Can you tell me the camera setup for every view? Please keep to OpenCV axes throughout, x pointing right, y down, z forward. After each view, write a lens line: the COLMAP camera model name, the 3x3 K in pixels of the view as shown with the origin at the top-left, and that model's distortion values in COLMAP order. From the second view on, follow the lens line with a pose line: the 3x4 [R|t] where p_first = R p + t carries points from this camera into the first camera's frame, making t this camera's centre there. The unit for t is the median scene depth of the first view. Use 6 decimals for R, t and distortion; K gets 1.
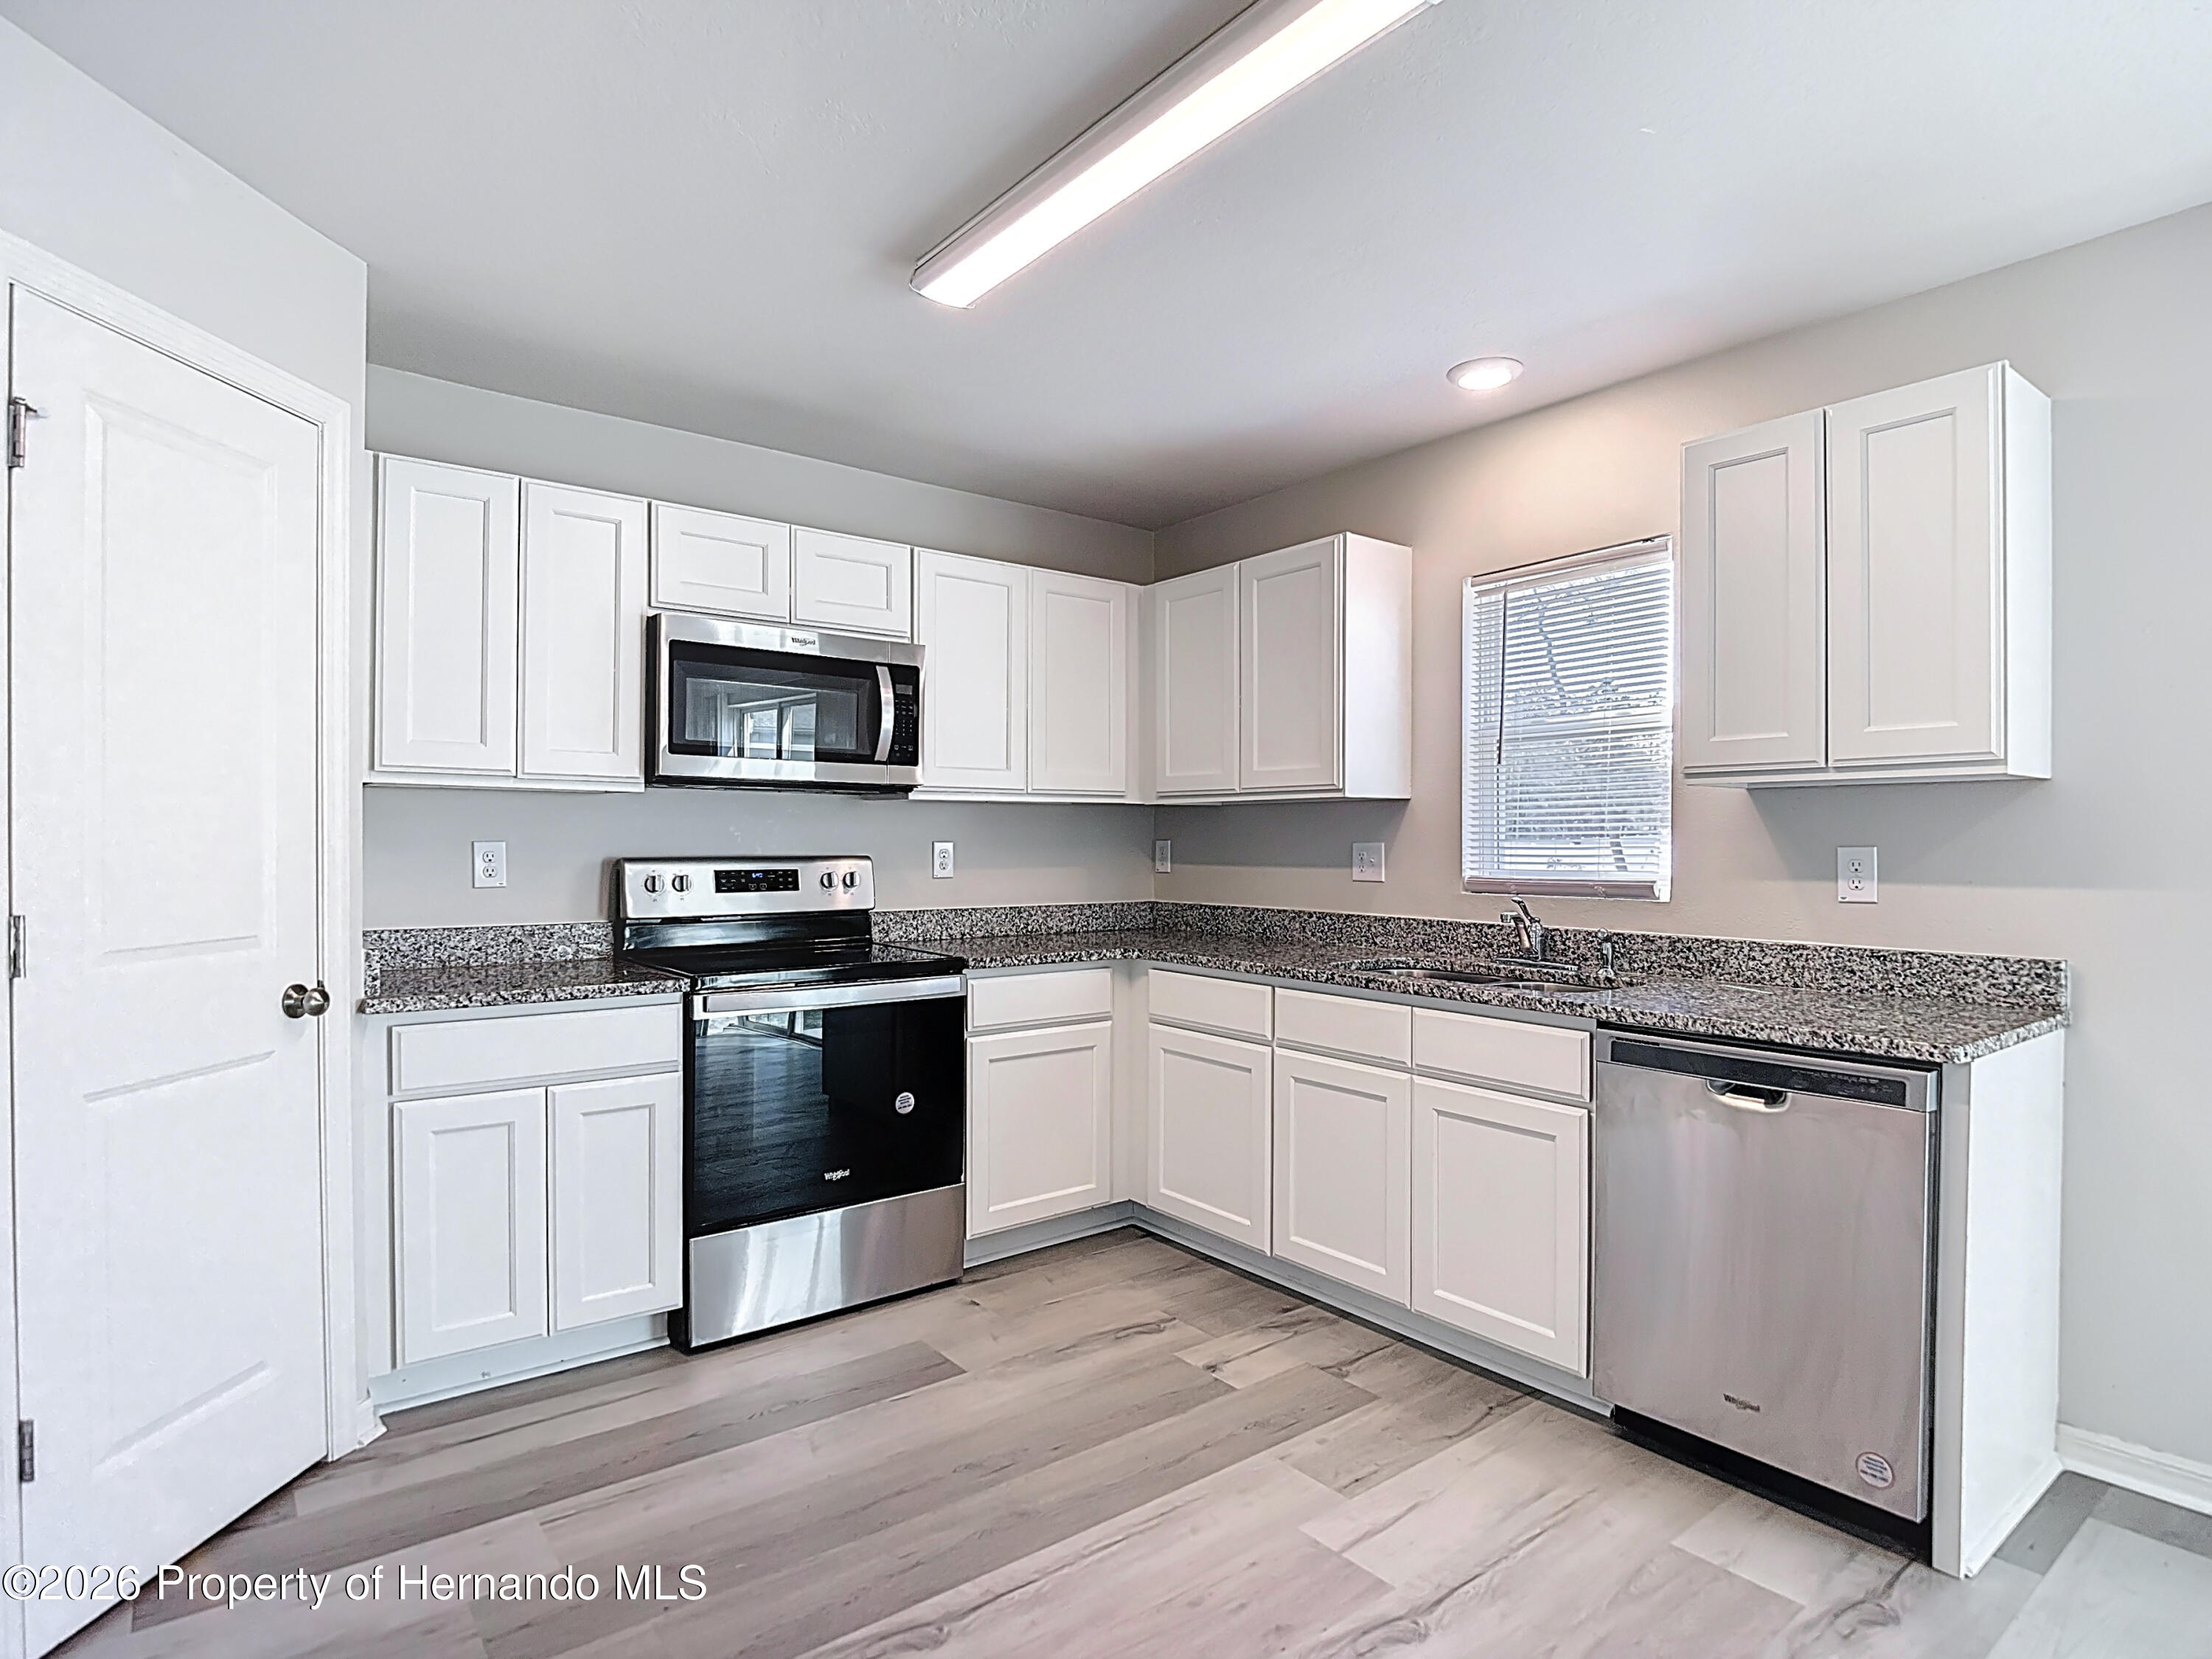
lens RADIAL K [[1166.2, 0, 1097.7], [0, 1166.2, 837.9], [0, 0, 1]] dist [0.005897, -0.020499]
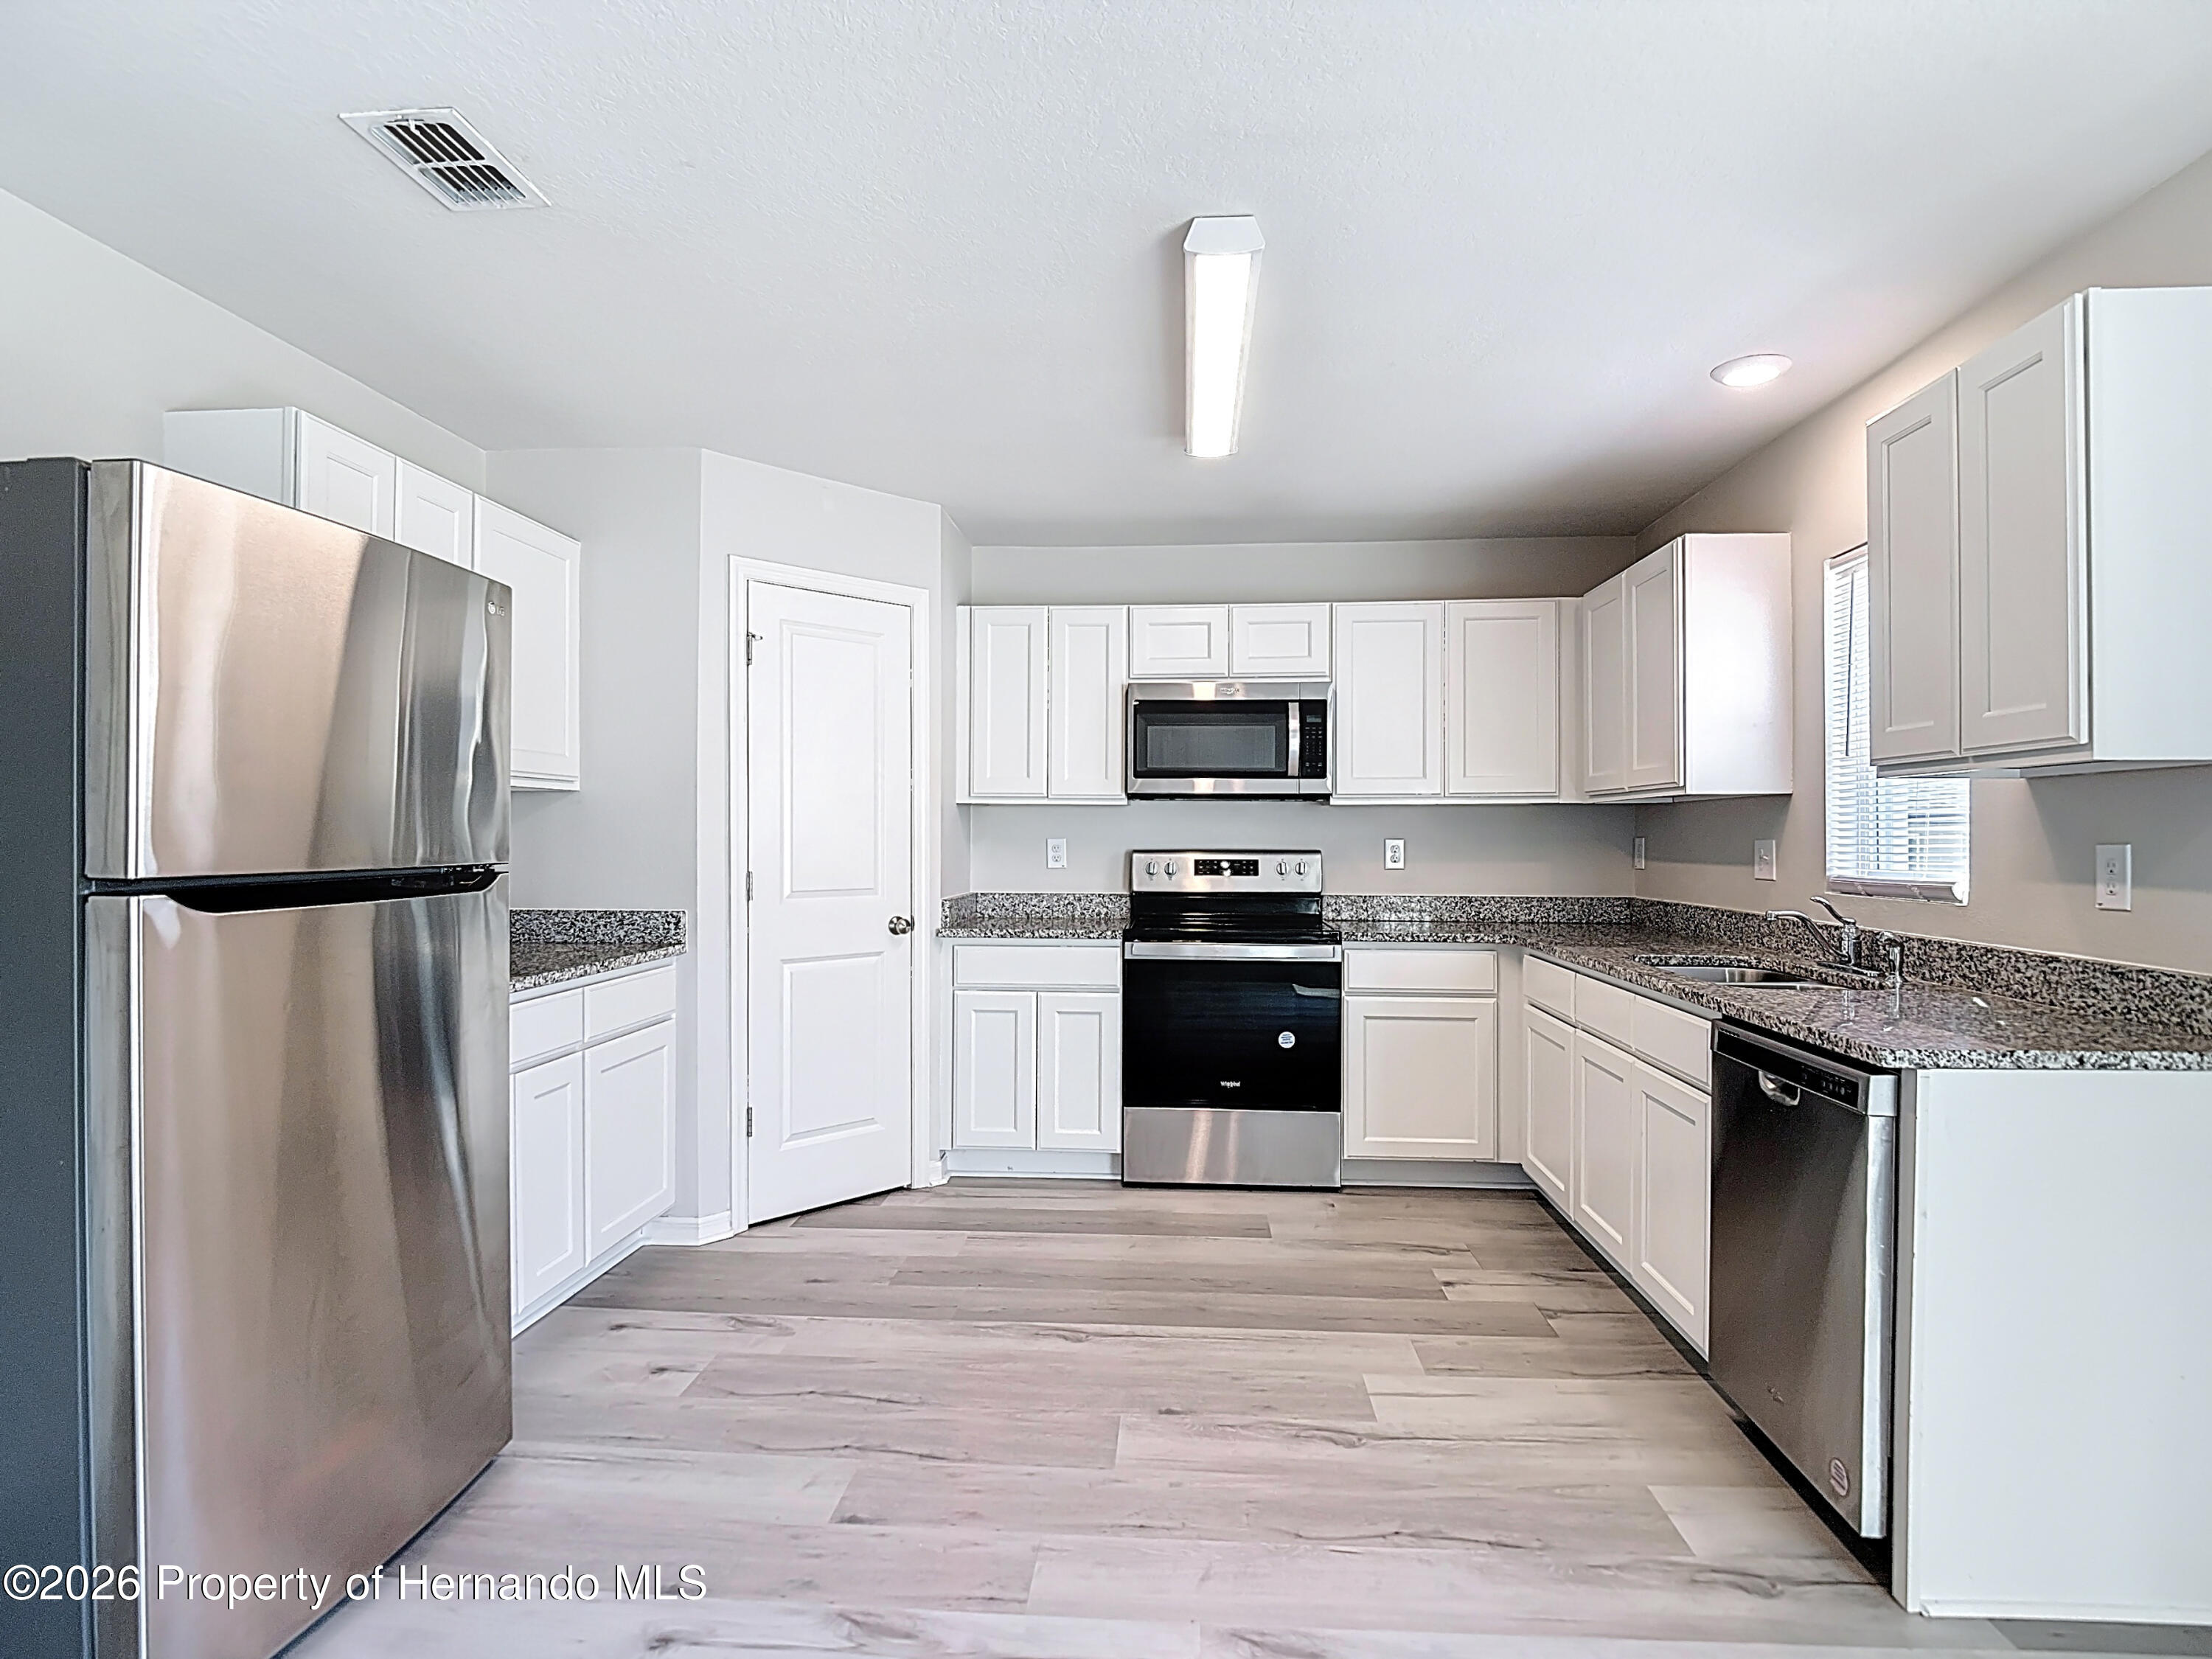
lens RADIAL K [[1153.8, 0, 1115.6], [0, 1153.8, 829.2], [0, 0, 1]] dist [-0.011945, -0.000342]
pose [[0.746256, -0.005502, -0.665636, 0.578861], [0.000574, 0.999971, -0.007622, 0.002730], [0.665658, 0.005306, 0.746238, -0.088822]]
